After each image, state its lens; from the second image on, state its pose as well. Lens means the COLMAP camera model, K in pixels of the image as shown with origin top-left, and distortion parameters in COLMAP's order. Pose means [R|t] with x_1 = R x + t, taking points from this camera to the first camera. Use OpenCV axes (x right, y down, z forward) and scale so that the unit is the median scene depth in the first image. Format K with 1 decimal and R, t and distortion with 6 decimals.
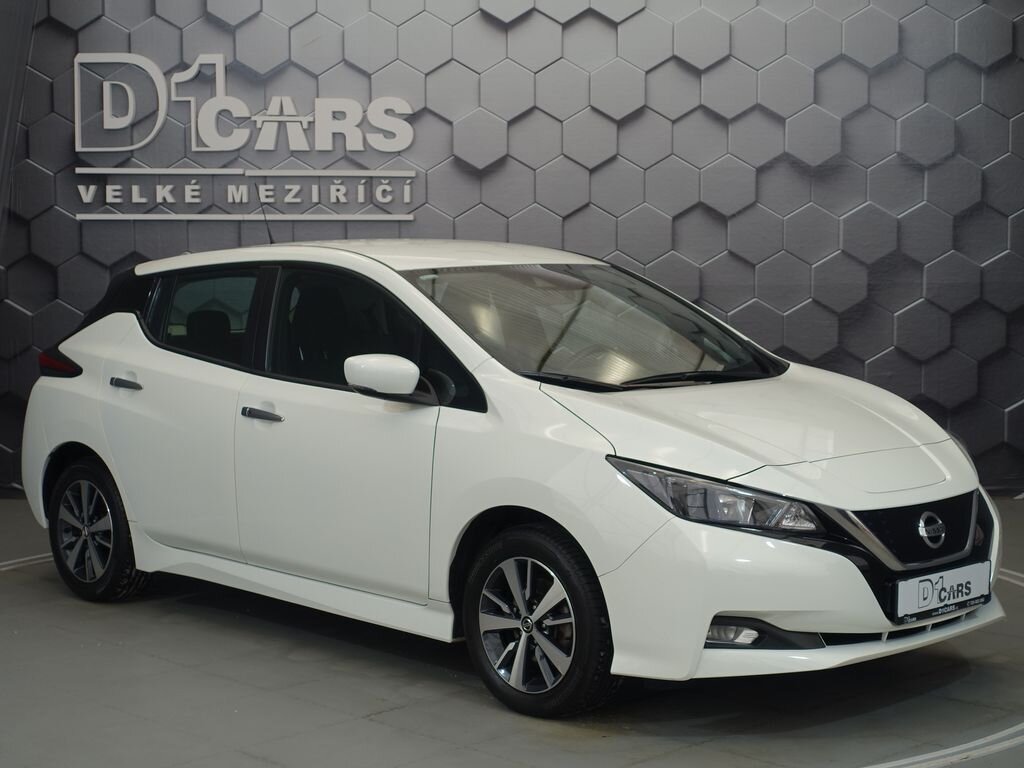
lens RADIAL K [[1716.7, 0, 510.0], [0, 1716.7, 382.7], [0, 0, 1]] dist [-0.065573, 0.000000]
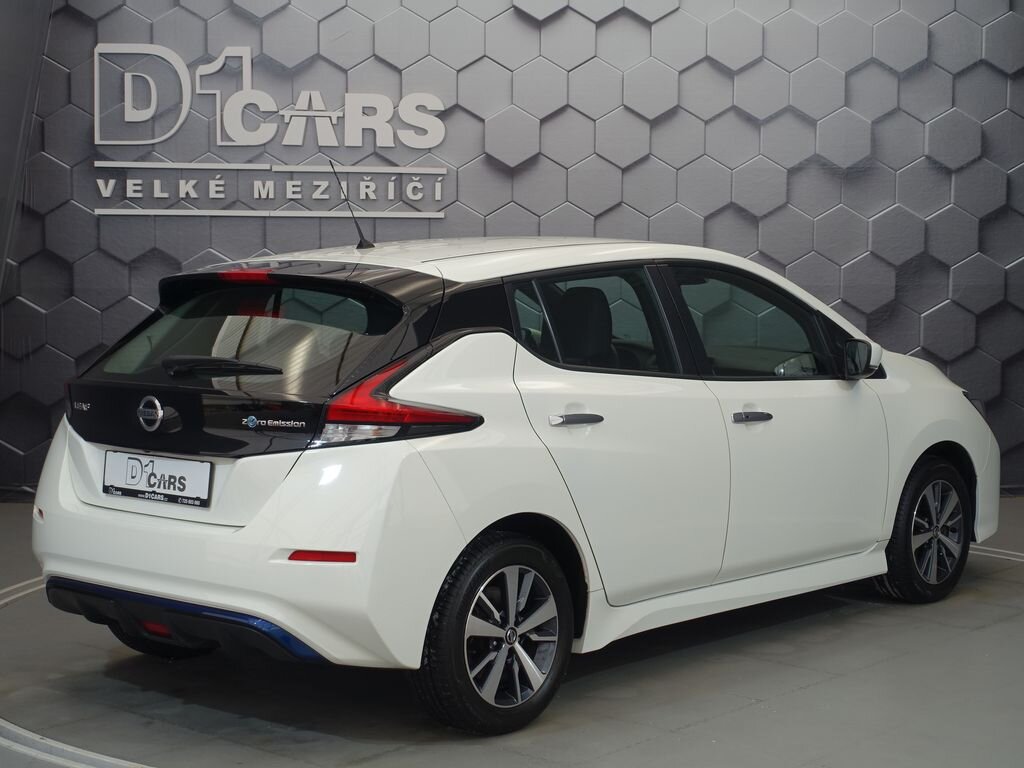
lens RADIAL K [[1716.7, 0, 510.2], [0, 1716.7, 387.1], [0, 0, 1]] dist [-0.065573, 0.000000]
pose [[0.996158, 0.000313, 0.087577, -0.106470], [-0.000531, 0.999997, 0.002471, 0.000248], [-0.087575, -0.002508, 0.996155, 0.011399]]
